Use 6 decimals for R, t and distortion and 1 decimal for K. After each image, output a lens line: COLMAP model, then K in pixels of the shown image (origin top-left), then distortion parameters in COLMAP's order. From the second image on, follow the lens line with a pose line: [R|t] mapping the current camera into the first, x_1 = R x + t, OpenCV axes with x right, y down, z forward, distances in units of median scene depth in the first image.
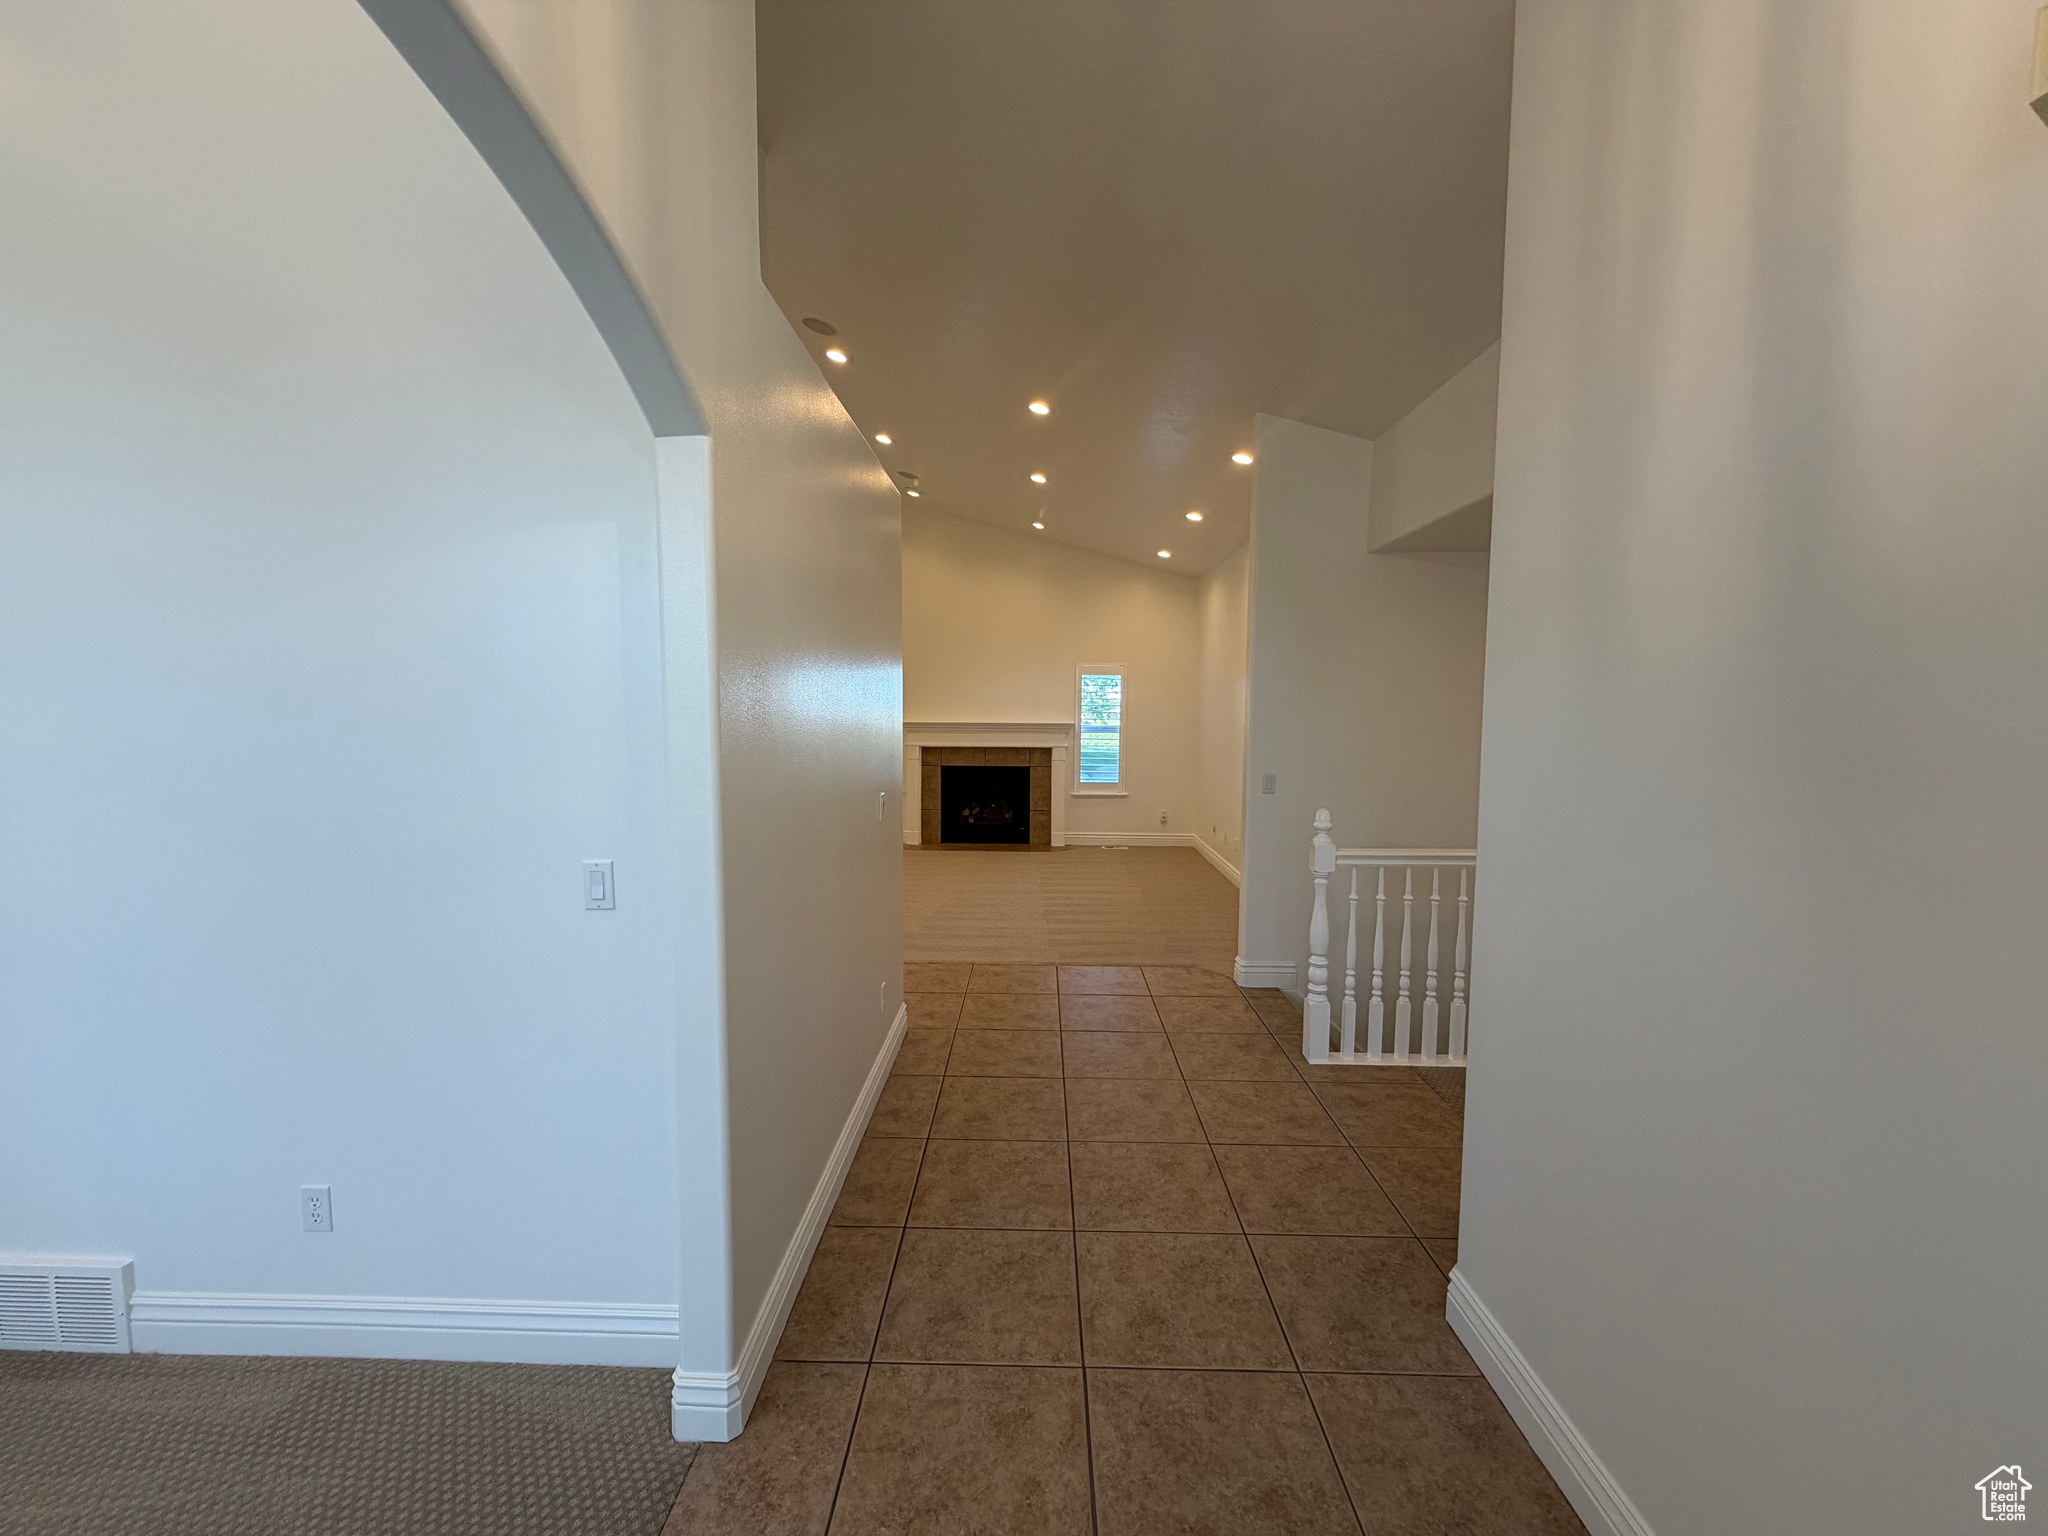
lens RADIAL K [[813.8, 0, 1017.3], [0, 813.8, 763.7], [0, 0, 1]] dist [-0.001843, 0.000283]
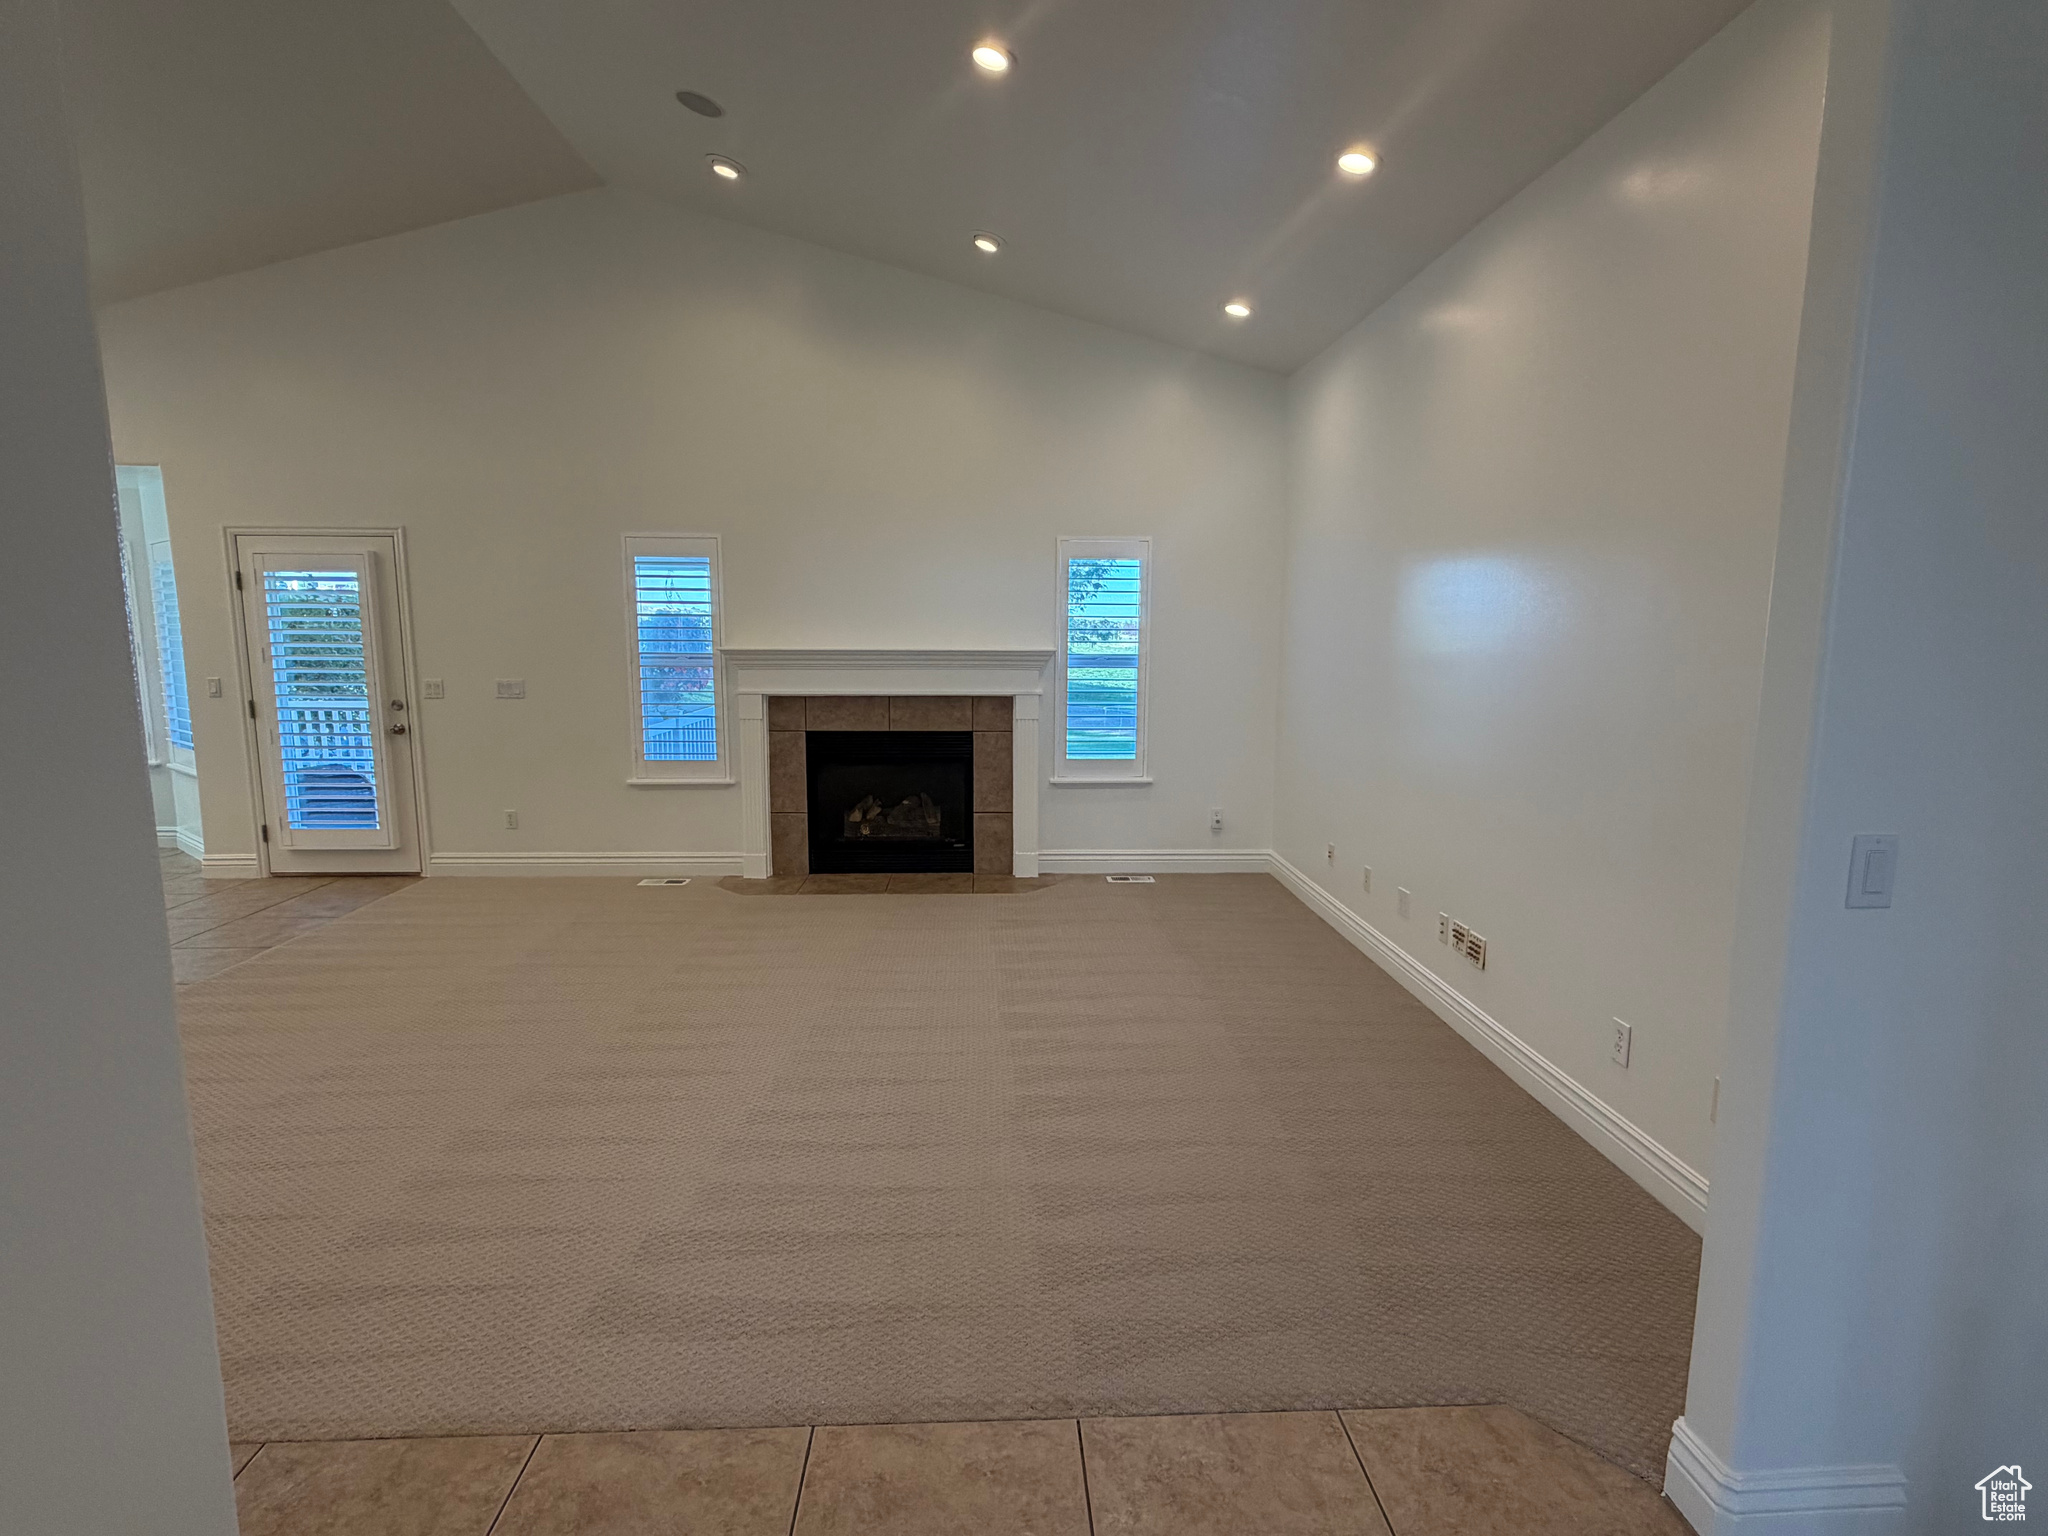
lens RADIAL K [[1014.9, 0, 1023.1], [0, 1014.9, 763.1], [0, 0, 1]] dist [-0.000885, -0.000864]
pose [[0.997442, -0.013277, 0.070238, 0.001274], [0.008865, 0.997990, 0.062754, -0.017162], [-0.070930, -0.061970, 0.995554, 0.328549]]
